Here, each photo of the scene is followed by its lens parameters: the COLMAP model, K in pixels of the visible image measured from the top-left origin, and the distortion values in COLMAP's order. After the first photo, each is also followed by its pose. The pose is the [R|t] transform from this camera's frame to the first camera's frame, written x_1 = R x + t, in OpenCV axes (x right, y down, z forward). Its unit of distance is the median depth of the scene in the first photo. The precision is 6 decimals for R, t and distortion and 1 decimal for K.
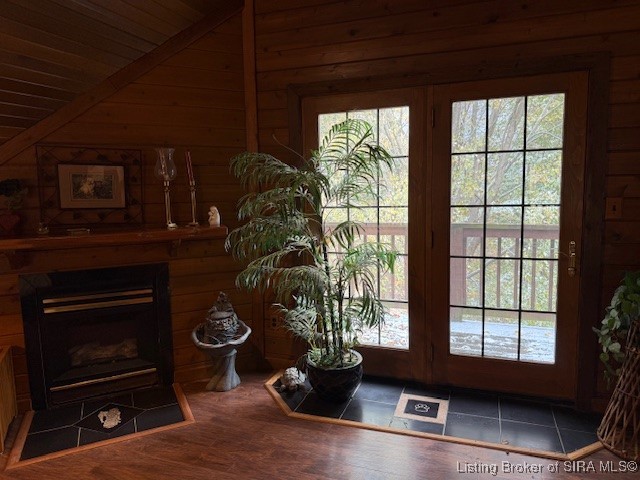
lens RADIAL K [[454.5, 0, 328.6], [0, 454.5, 241.2], [0, 0, 1]] dist [0.076340, -0.091742]
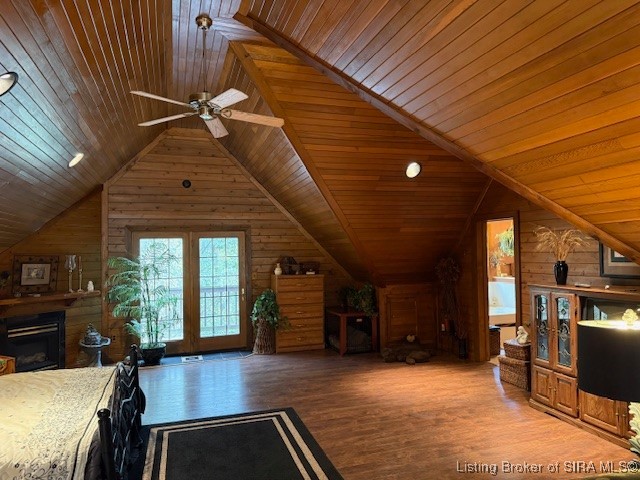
lens RADIAL K [[461.2, 0, 317.3], [0, 461.2, 244.0], [0, 0, 1]] dist [0.076180, -0.069616]
pose [[0.798550, 0.010624, 0.601834, -0.762905], [0.073678, 0.990601, -0.115248, 0.084814], [-0.597402, 0.136373, 0.790262, -1.449522]]
